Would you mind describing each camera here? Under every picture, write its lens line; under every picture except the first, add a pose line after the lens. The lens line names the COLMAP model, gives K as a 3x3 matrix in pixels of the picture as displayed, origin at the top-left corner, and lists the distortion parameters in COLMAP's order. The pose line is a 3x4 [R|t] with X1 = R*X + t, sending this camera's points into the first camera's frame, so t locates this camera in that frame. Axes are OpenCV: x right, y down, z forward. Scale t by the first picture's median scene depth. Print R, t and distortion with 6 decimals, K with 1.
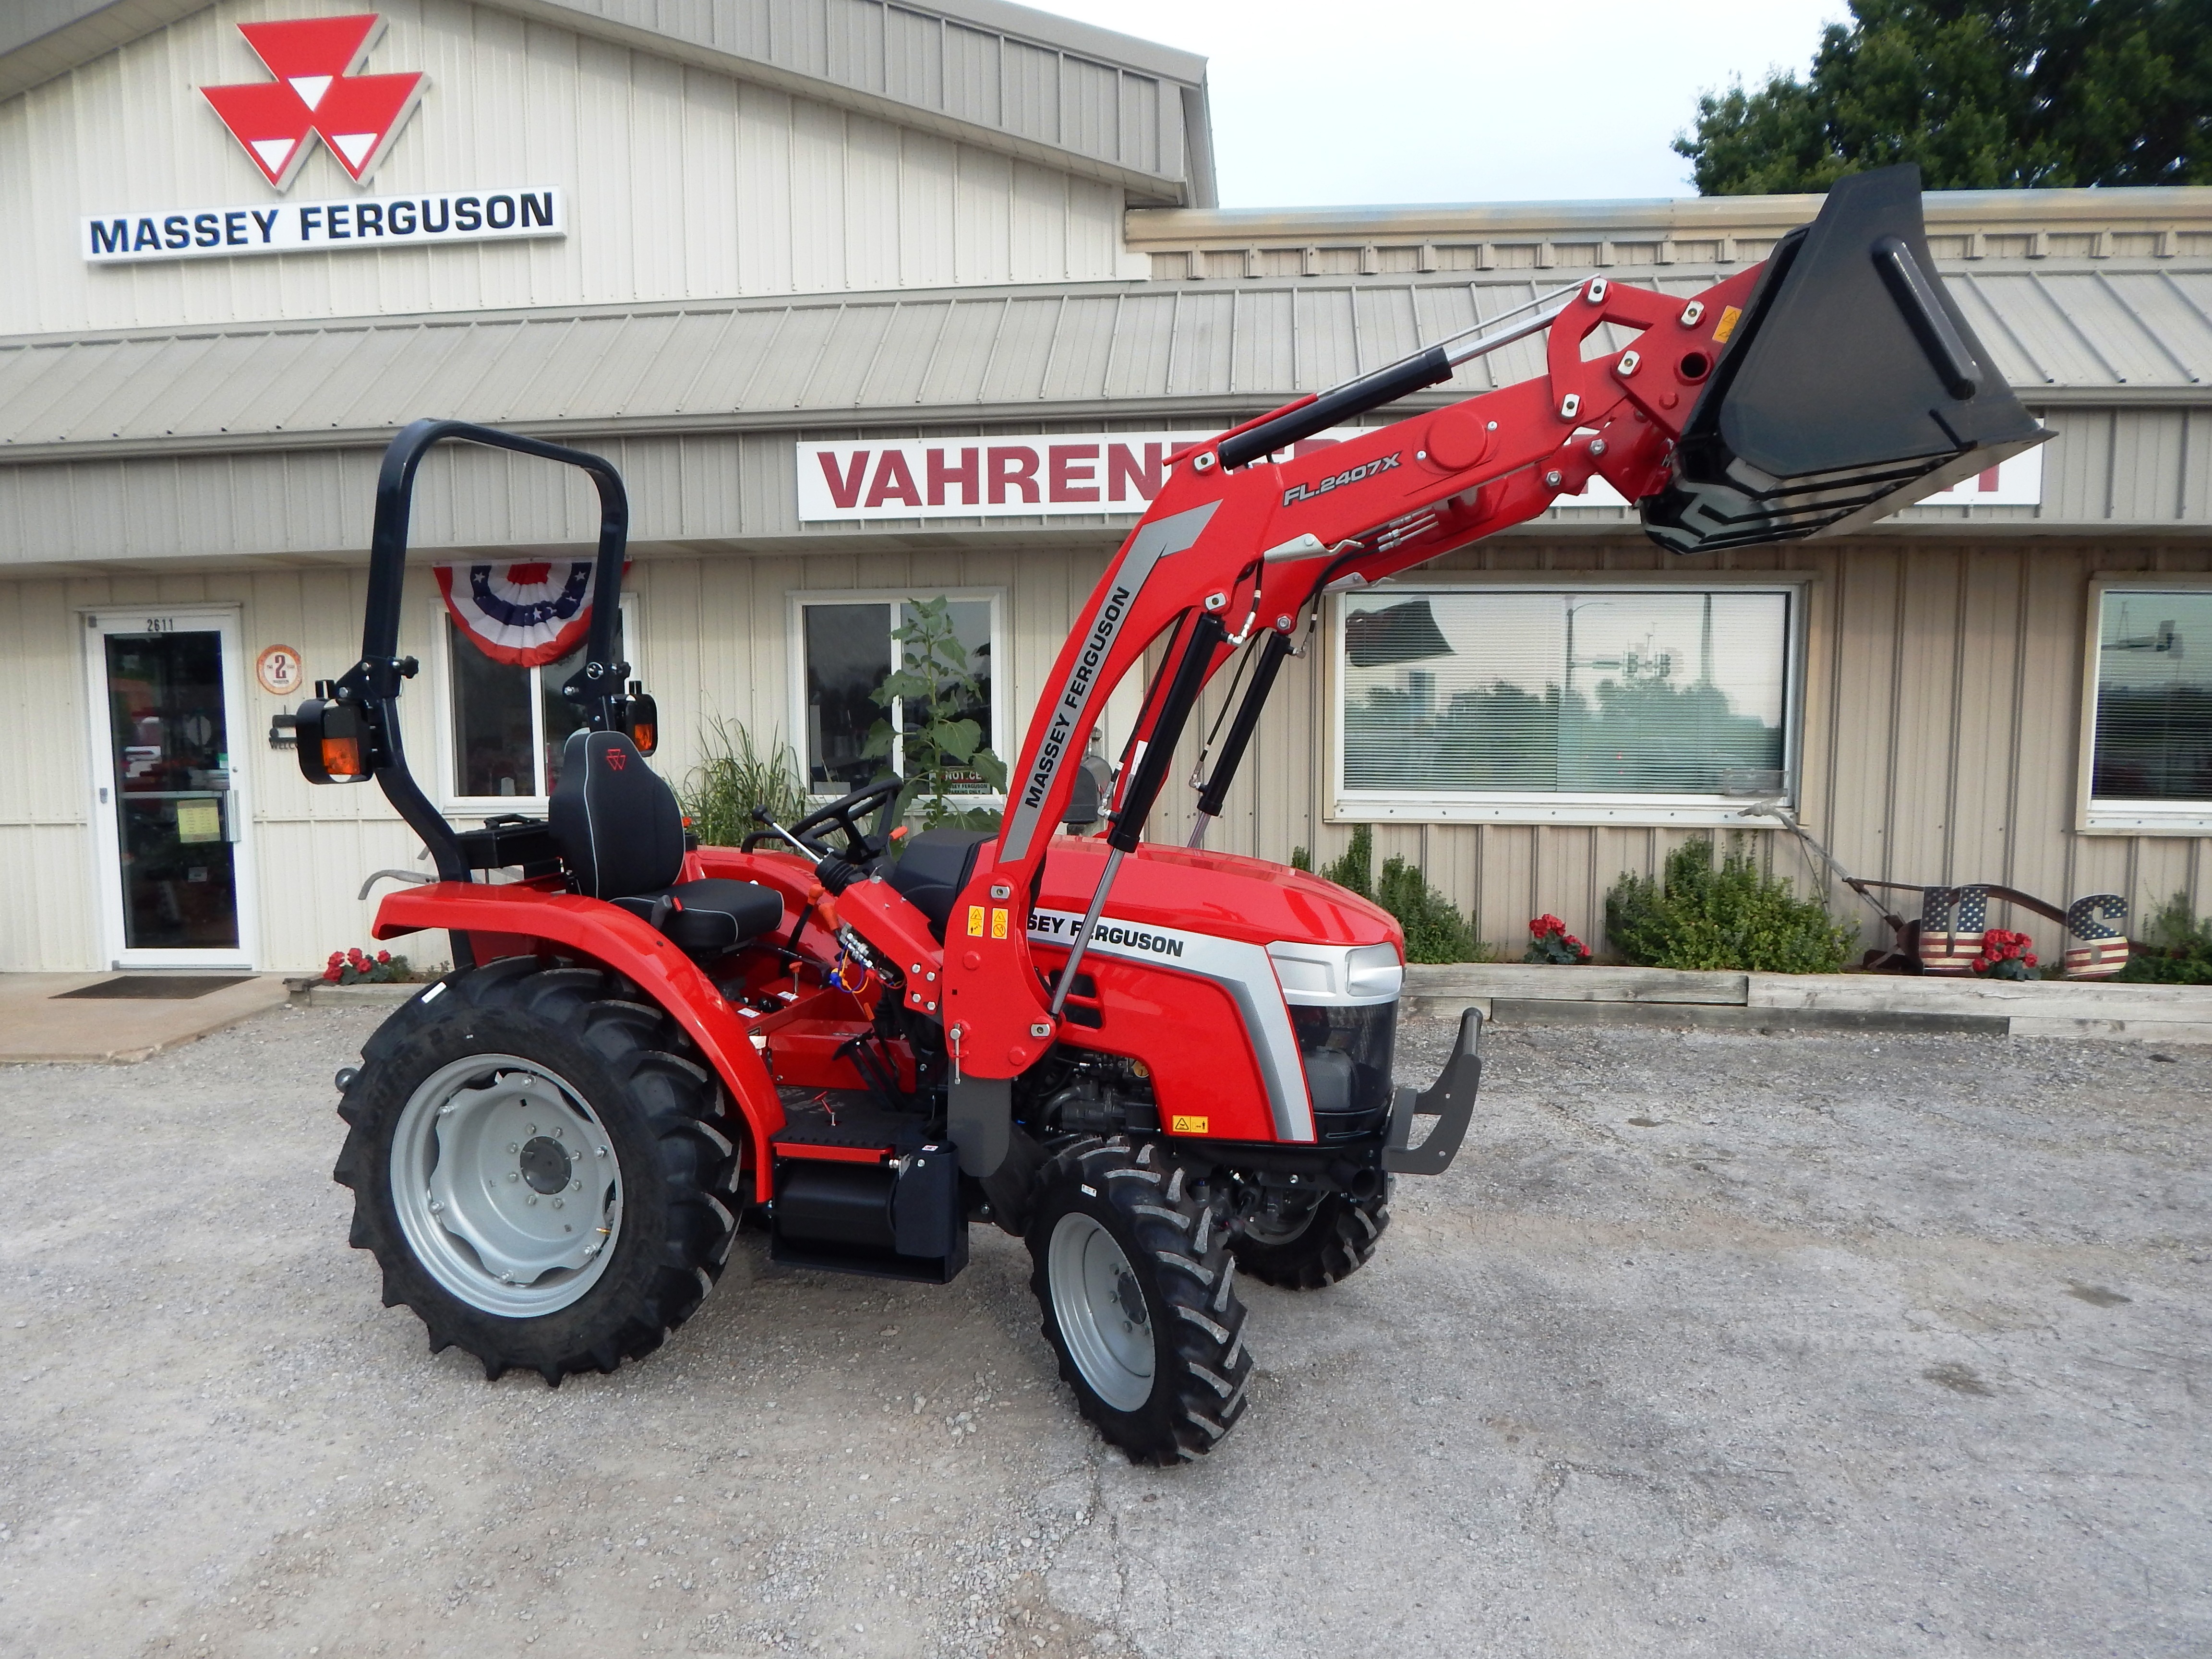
lens RADIAL K [[1494.9, 0, 1098.4], [0, 1494.9, 801.8], [0, 0, 1]] dist [0.037201, -0.026806]
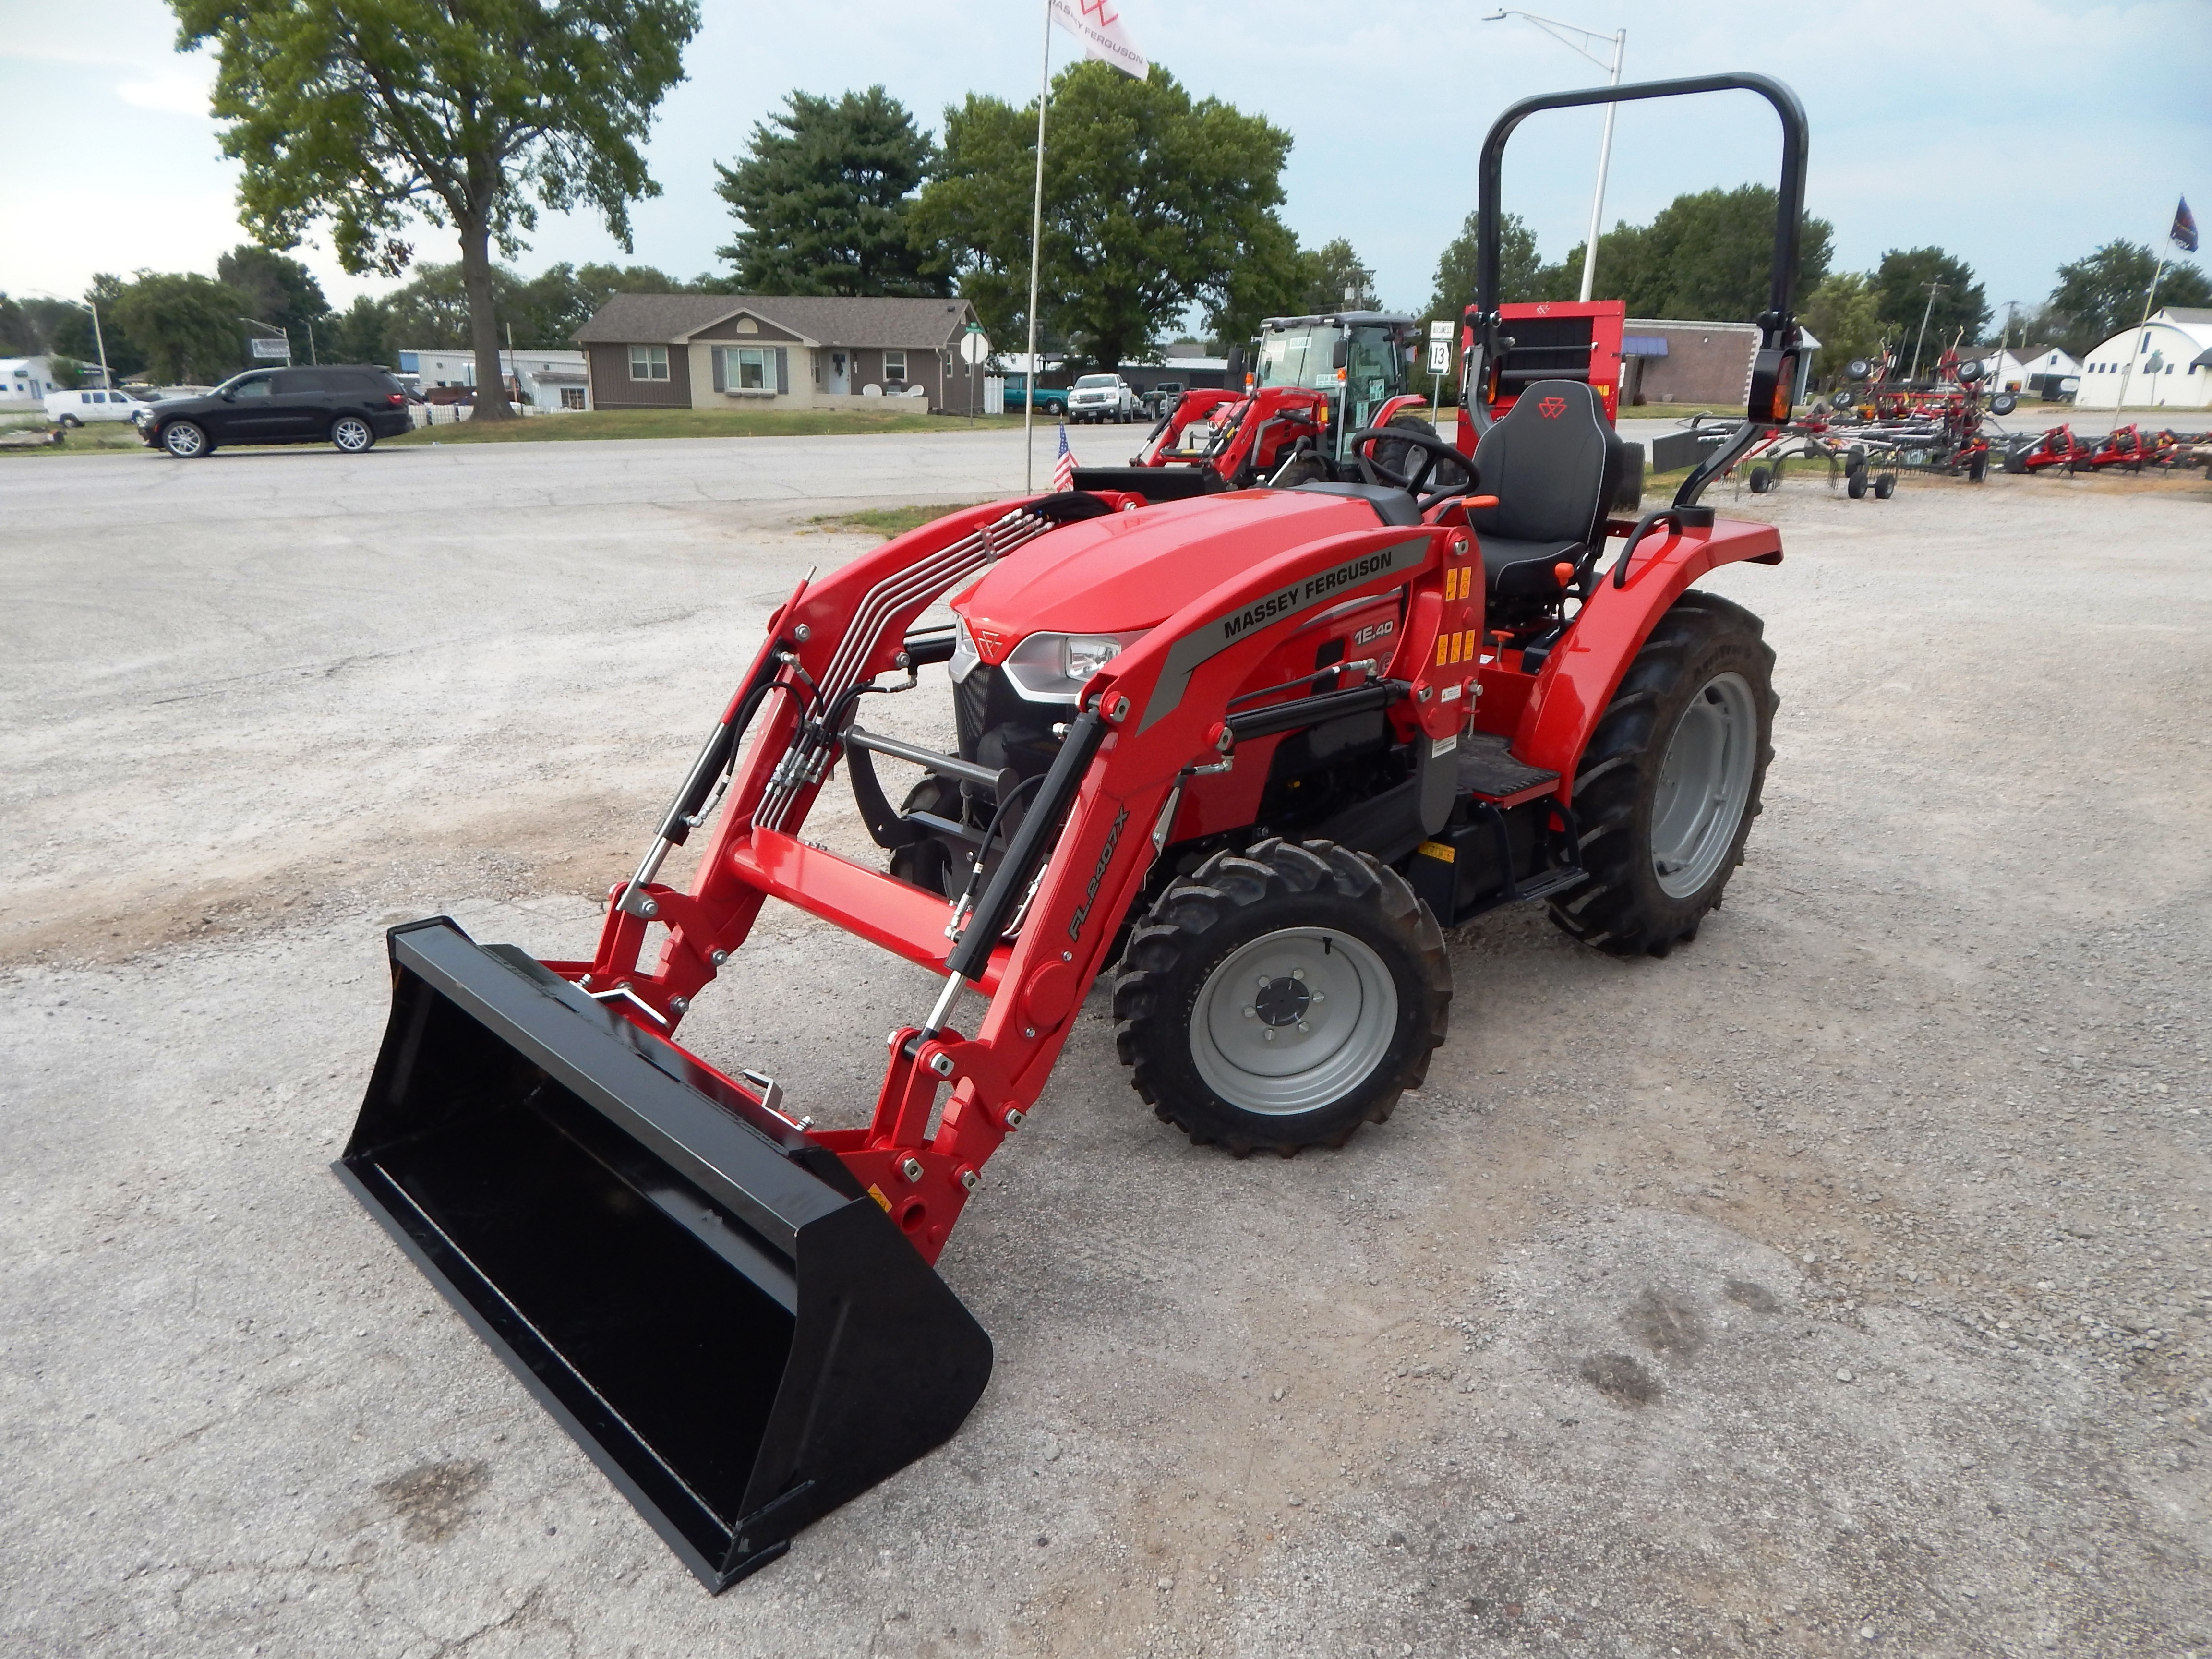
lens RADIAL K [[1494.9, 0, 1098.4], [0, 1494.9, 801.8], [0, 0, 1]] dist [0.037201, -0.026806]
pose [[-0.518169, 0.242704, -0.820120, 0.451098], [-0.077662, 0.941579, 0.327717, -0.050586], [0.851745, 0.233504, -0.469048, 0.752179]]
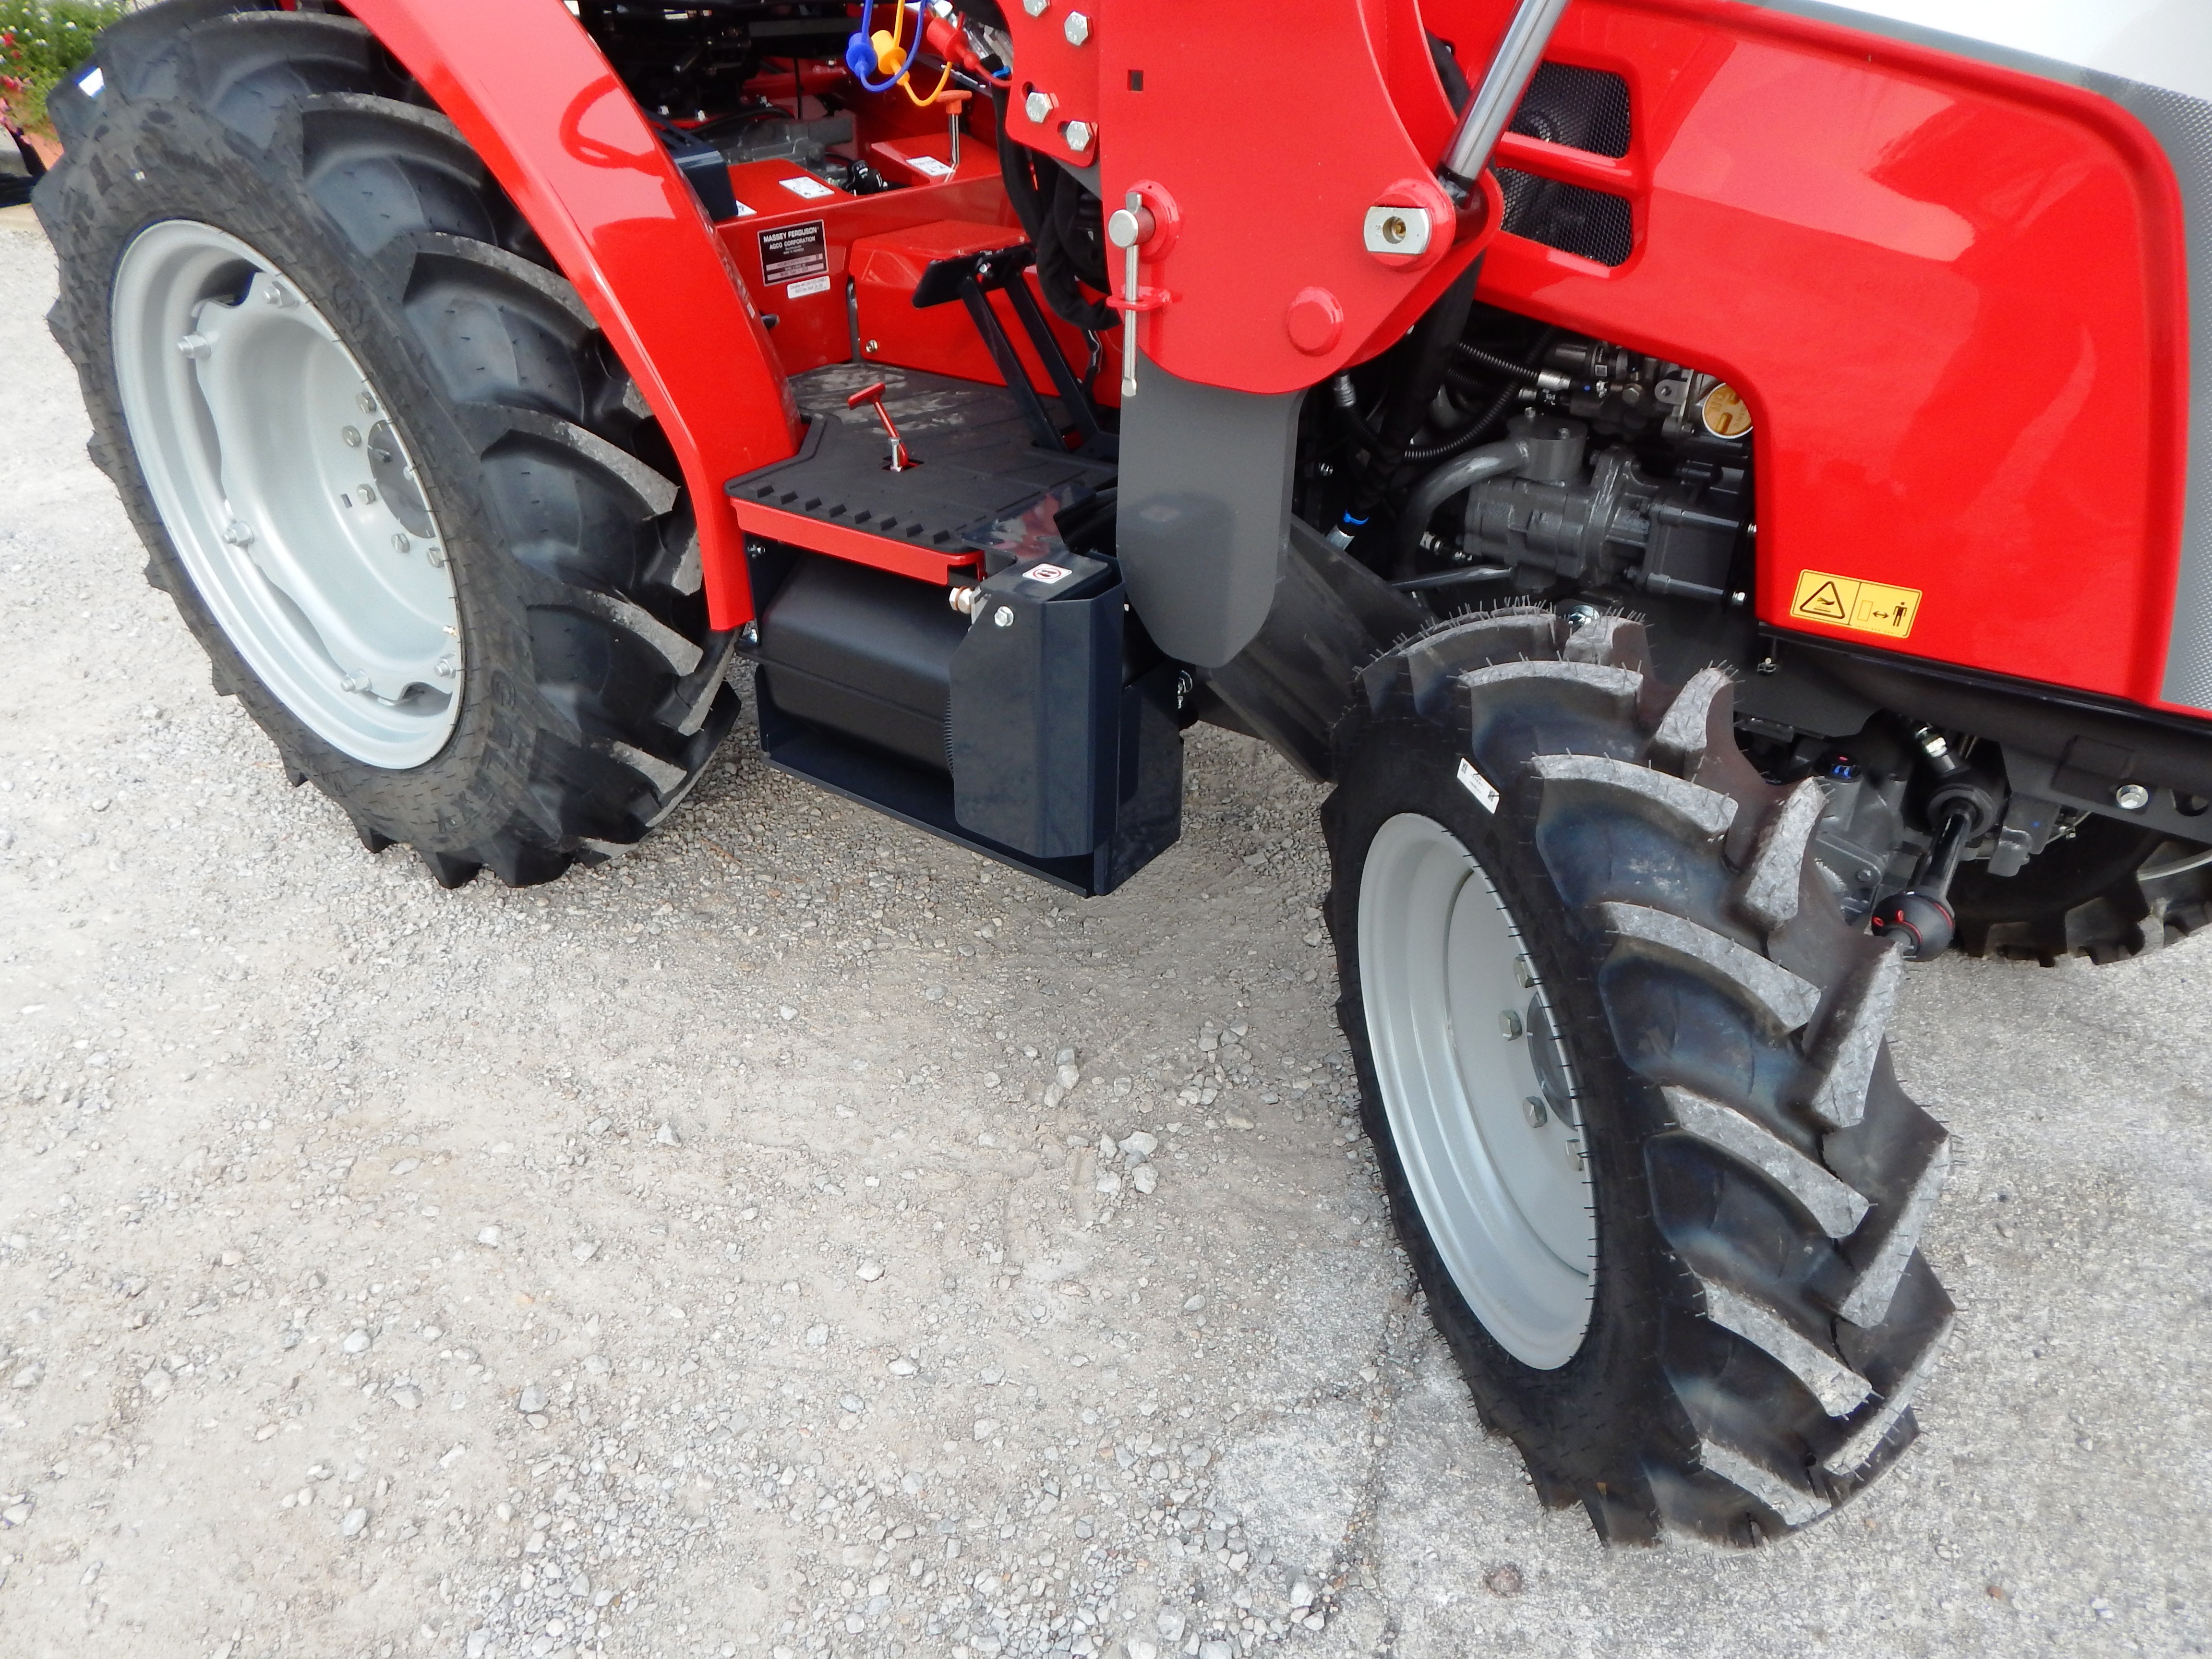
lens RADIAL K [[1488.7, 0, 1112.9], [0, 1488.7, 838.9], [0, 0, 1]] dist [0.002337, -0.003642]
pose [[0.944838, 0.185435, -0.269990, 0.003600], [-0.042690, 0.886991, 0.459810, 0.059910], [0.324743, -0.422920, 0.845979, 0.327461]]
